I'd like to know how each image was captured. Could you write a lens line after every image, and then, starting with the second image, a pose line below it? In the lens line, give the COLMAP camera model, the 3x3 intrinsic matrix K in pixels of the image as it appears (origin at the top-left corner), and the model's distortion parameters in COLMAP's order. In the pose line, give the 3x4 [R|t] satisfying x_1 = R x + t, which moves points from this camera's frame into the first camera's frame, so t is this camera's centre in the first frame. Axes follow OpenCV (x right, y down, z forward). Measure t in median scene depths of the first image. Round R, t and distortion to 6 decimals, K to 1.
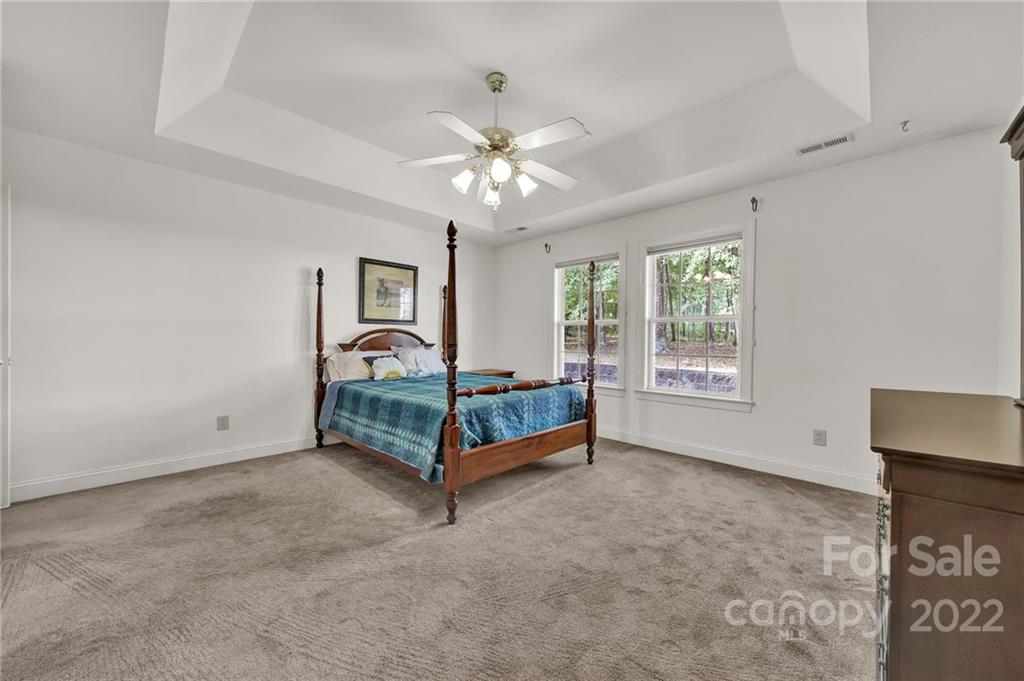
lens RADIAL K [[371.5, 0, 512.0], [0, 371.5, 340.5], [0, 0, 1]] dist [0.000073, -0.000042]
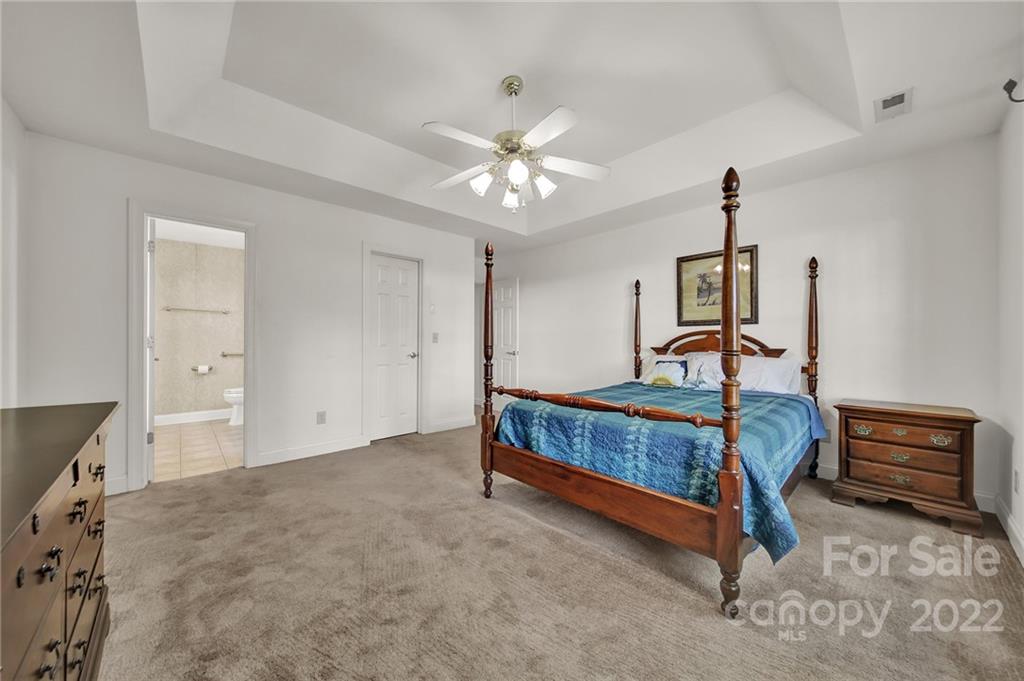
lens RADIAL K [[371.5, 0, 512.0], [0, 371.5, 340.5], [0, 0, 1]] dist [0.000073, -0.000042]
pose [[-0.049335, -0.011067, -0.998721, 0.712253], [-0.005597, 0.999926, -0.010804, 0.002700], [0.998767, 0.005056, -0.049393, 0.786172]]
